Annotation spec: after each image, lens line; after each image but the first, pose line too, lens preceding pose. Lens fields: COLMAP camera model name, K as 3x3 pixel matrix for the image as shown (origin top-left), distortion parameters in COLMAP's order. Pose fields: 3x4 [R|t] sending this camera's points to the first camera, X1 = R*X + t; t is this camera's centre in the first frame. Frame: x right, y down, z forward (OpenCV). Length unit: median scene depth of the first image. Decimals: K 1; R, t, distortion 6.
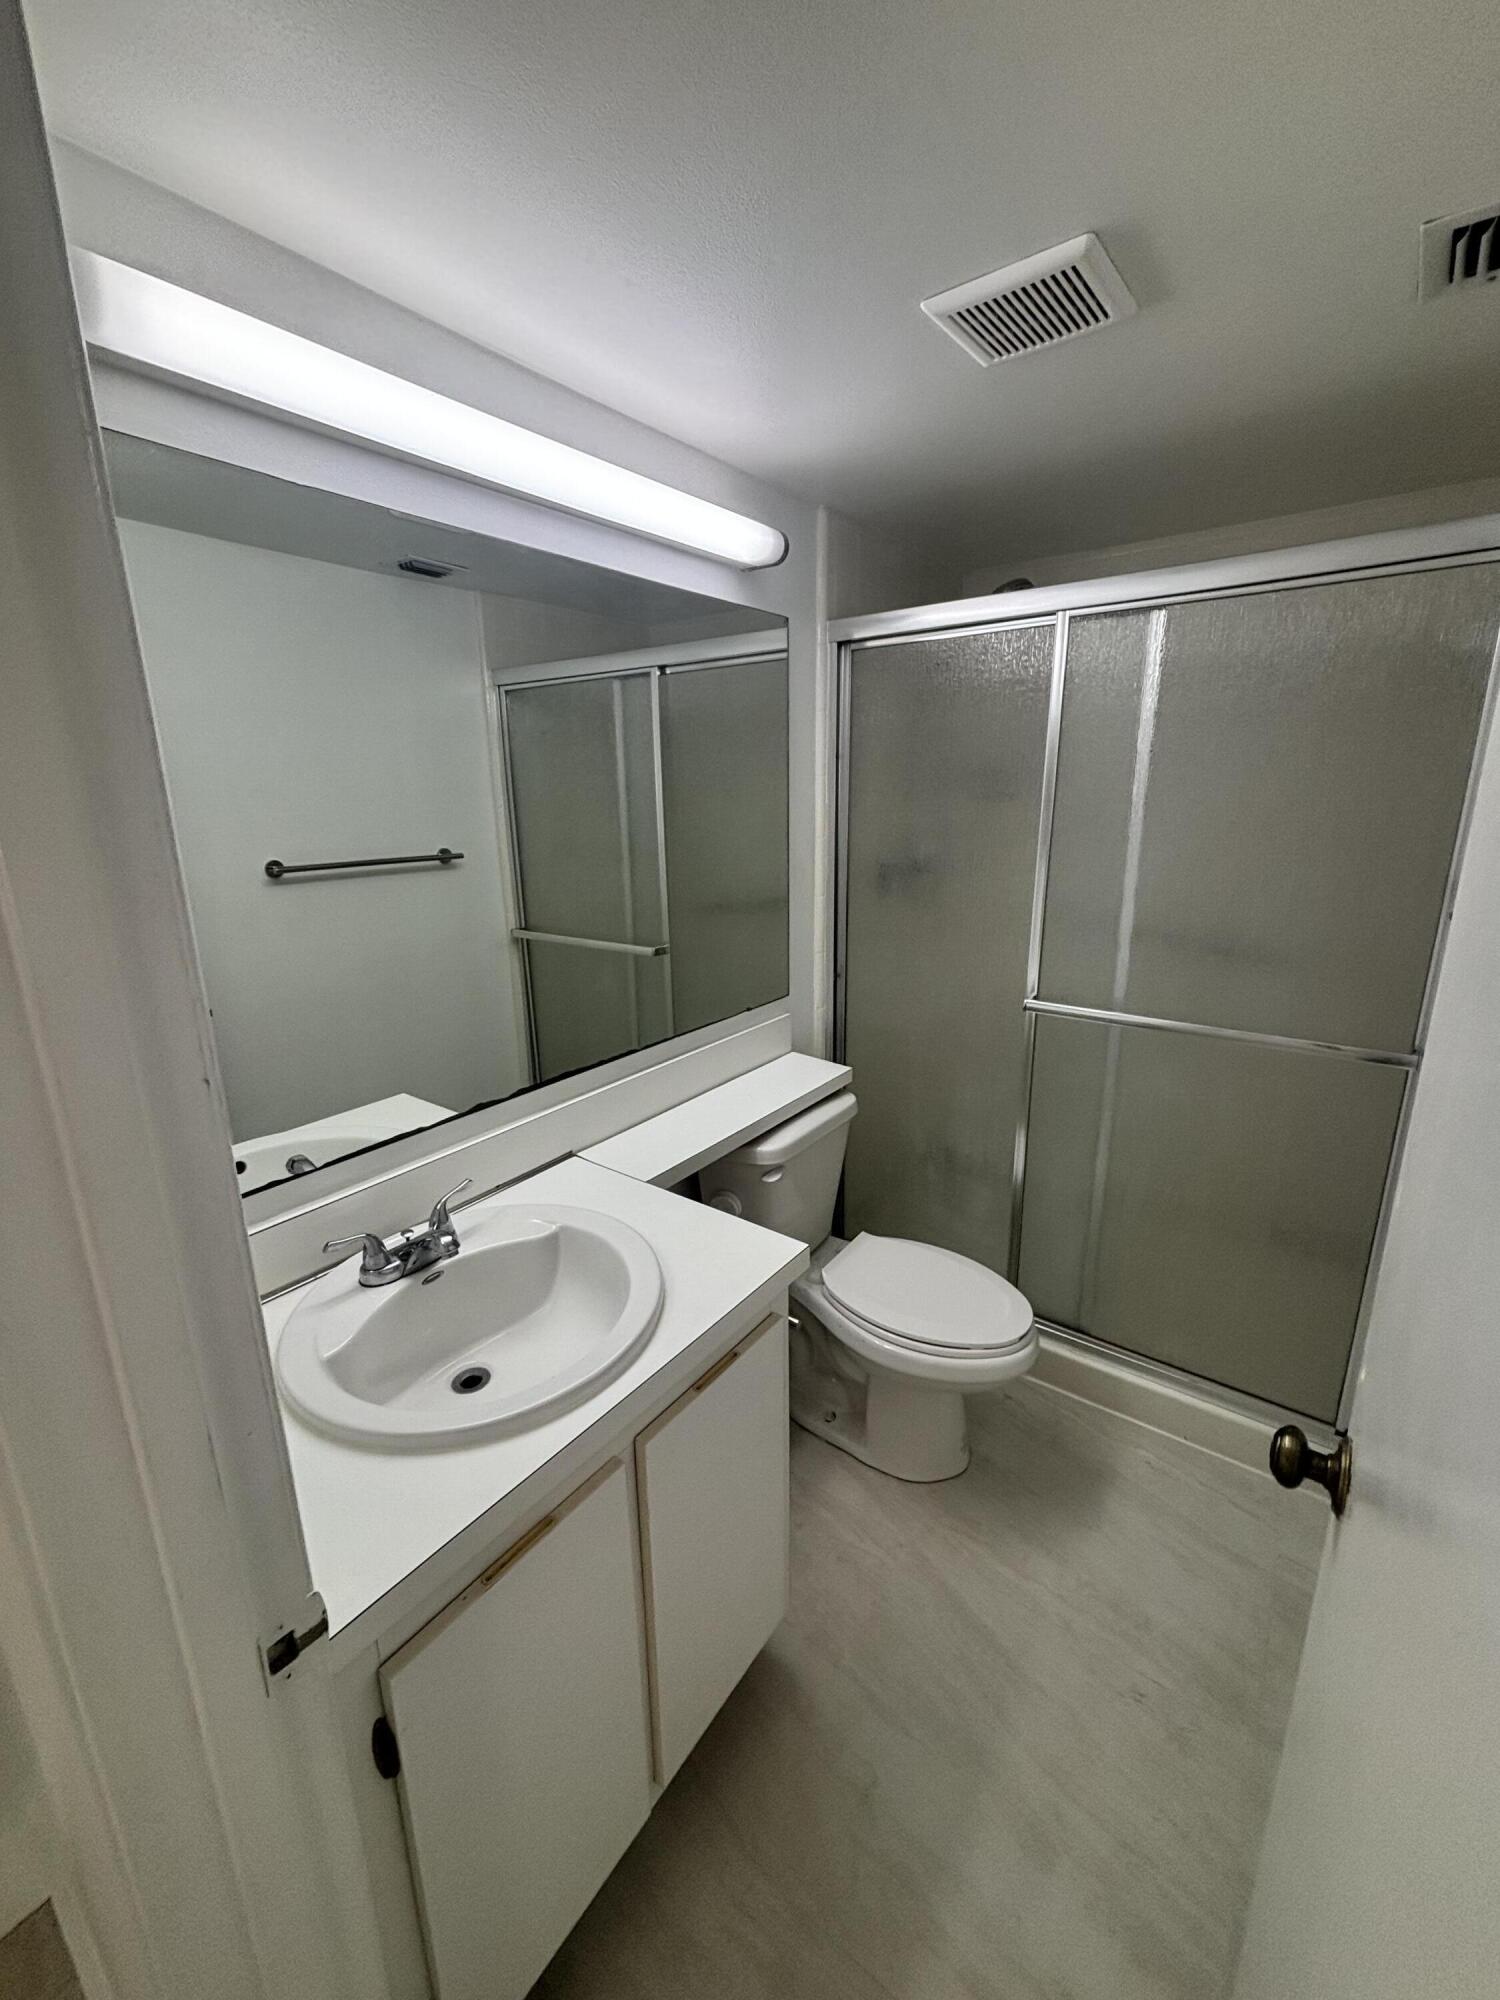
lens RADIAL K [[811.5, 0, 752.4], [0, 811.5, 997.6], [0, 0, 1]] dist [0.004591, -0.000161]
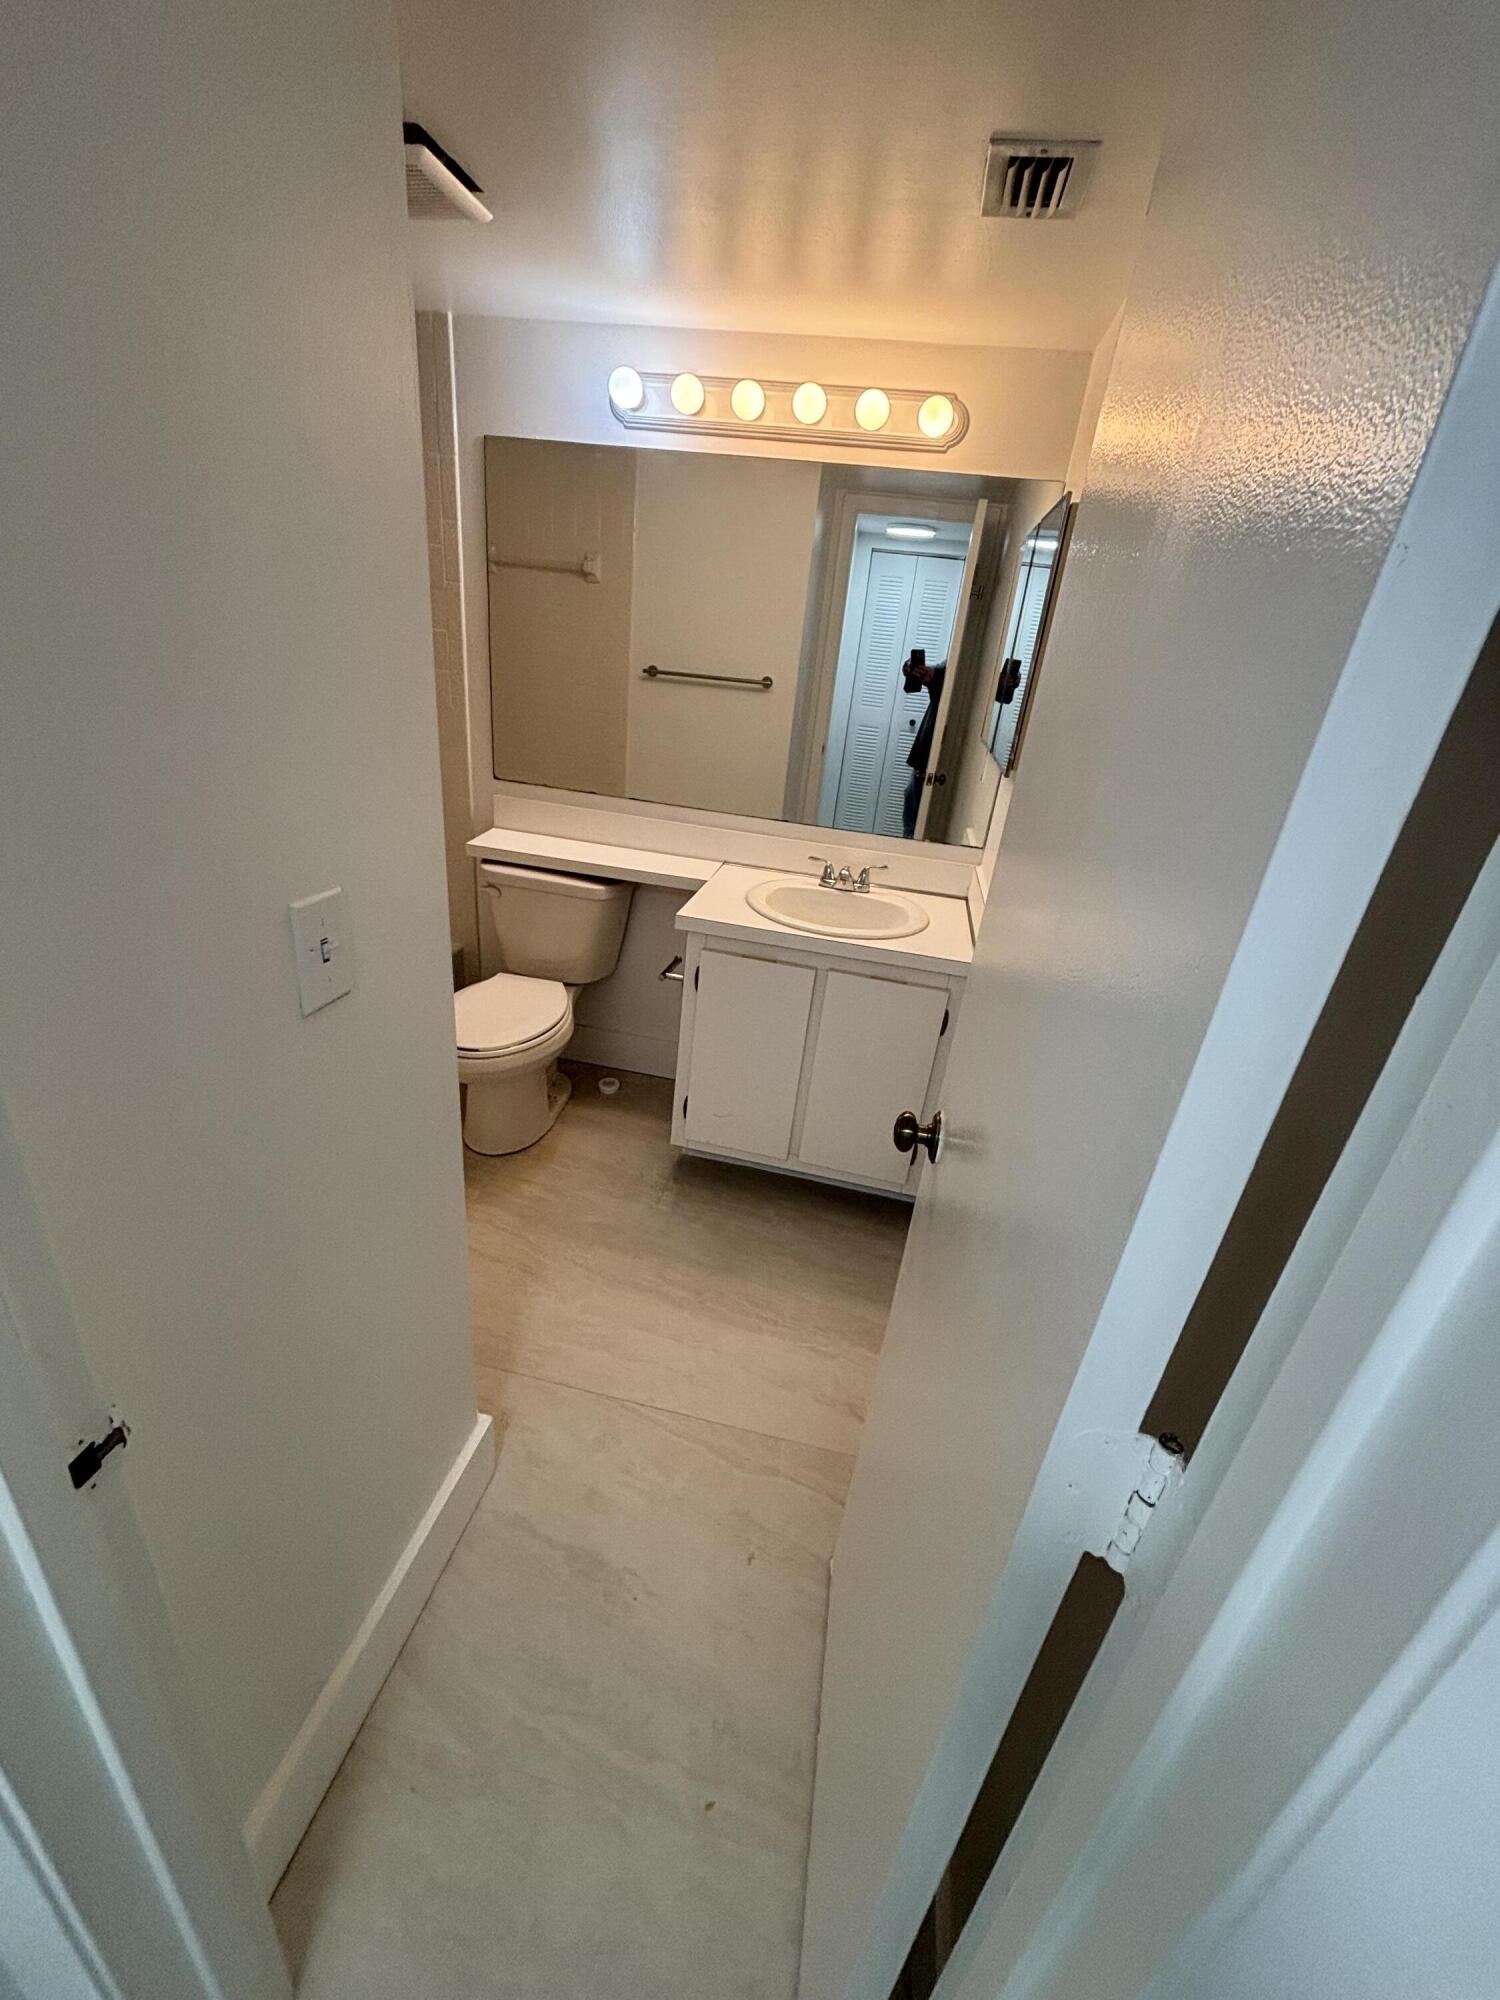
lens RADIAL K [[811.5, 0, 752.4], [0, 811.5, 997.6], [0, 0, 1]] dist [0.004591, -0.000161]
pose [[0.457717, 0.362965, -0.811635, 0.906465], [-0.317864, 0.919346, 0.231875, 0.003556], [0.830336, 0.151857, 0.536174, 0.328714]]
